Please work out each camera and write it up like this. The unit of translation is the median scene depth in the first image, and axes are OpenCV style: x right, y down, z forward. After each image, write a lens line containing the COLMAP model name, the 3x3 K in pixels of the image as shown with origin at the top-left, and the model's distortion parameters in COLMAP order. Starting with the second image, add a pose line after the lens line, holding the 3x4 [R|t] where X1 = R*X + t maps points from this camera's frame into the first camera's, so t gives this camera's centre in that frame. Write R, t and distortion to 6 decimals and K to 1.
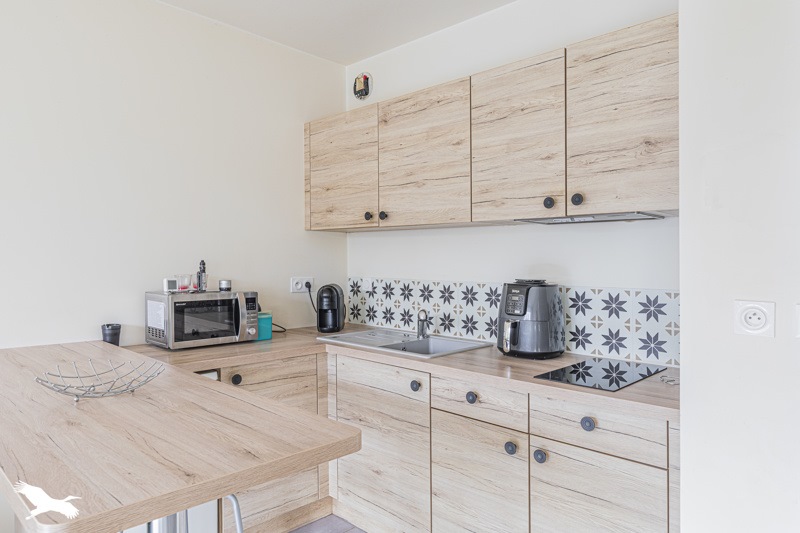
lens RADIAL K [[532.7, 0, 422.9], [0, 532.7, 296.5], [0, 0, 1]] dist [0.001695, 0.000849]
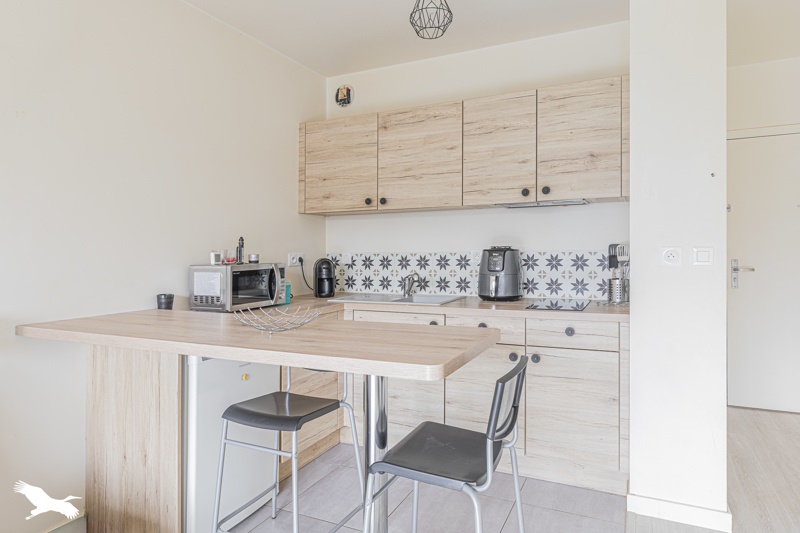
lens RADIAL K [[467.3, 0, 454.4], [0, 467.3, 290.8], [0, 0, 1]] dist [0.000433, -0.000494]
pose [[0.938797, -0.052355, 0.340468, -0.348075], [0.044357, 0.998527, 0.031239, 0.041647], [-0.341602, -0.014225, 0.939737, -0.139032]]
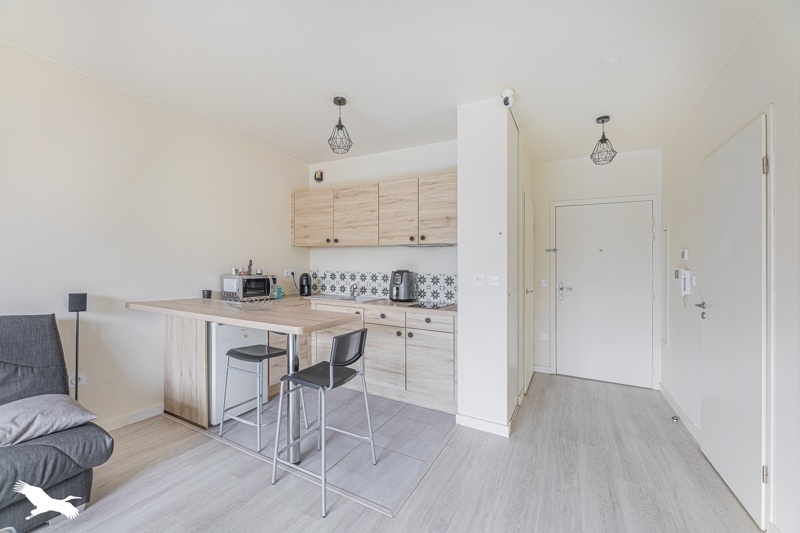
lens RADIAL K [[316.3, 0, 407.9], [0, 316.3, 311.1], [0, 0, 1]] dist [0.000452, 0.000018]
pose [[0.962426, -0.027120, 0.270185, -0.168775], [0.007047, 0.997159, 0.074990, 0.047447], [-0.271451, -0.070269, 0.959884, -0.399013]]
